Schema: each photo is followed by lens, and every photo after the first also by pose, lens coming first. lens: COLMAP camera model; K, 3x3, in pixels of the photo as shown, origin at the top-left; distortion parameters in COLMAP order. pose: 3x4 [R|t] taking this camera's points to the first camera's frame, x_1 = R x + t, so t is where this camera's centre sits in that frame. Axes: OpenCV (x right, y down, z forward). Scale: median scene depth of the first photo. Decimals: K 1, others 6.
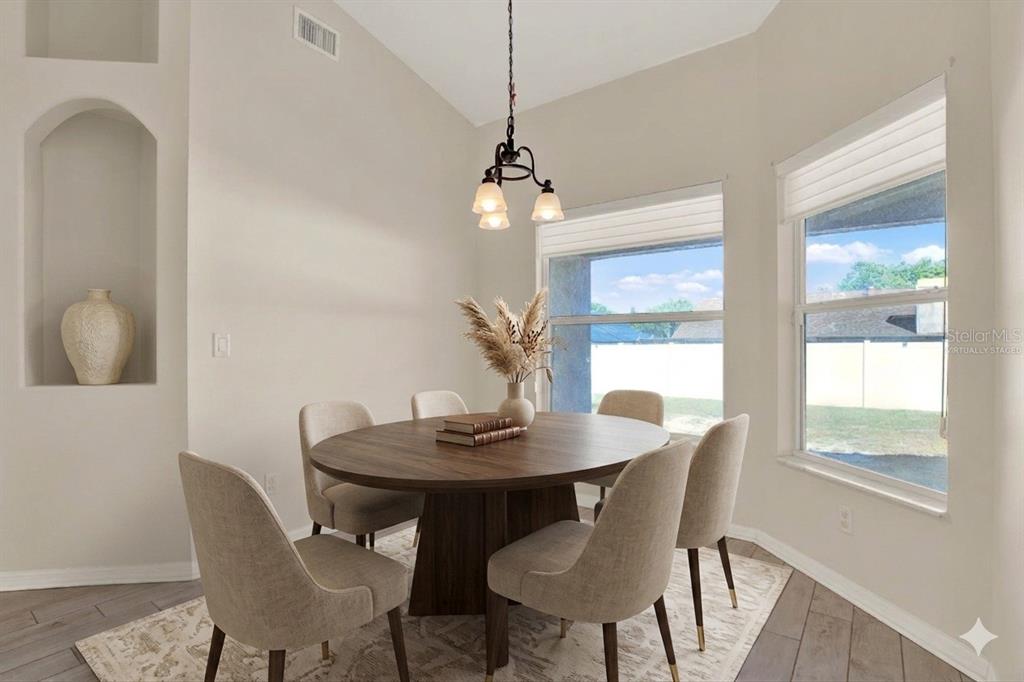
lens RADIAL K [[488.3, 0, 515.6], [0, 488.3, 341.0], [0, 0, 1]] dist [0.010908, -0.002782]
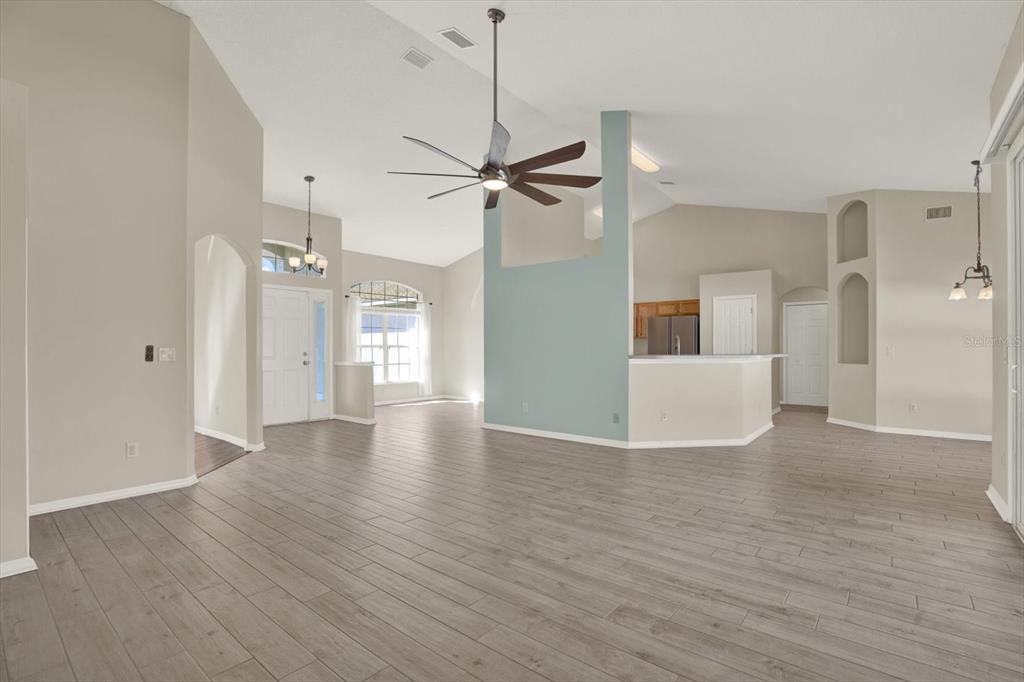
lens RADIAL K [[488.3, 0, 489.0], [0, 488.3, 350.1], [0, 0, 1]] dist [0.010908, -0.002782]
pose [[-0.037816, 0.000939, -0.999284, 2.356319], [0.009101, 0.999958, 0.000596, -0.020705], [0.999243, -0.009072, -0.037823, -1.203292]]
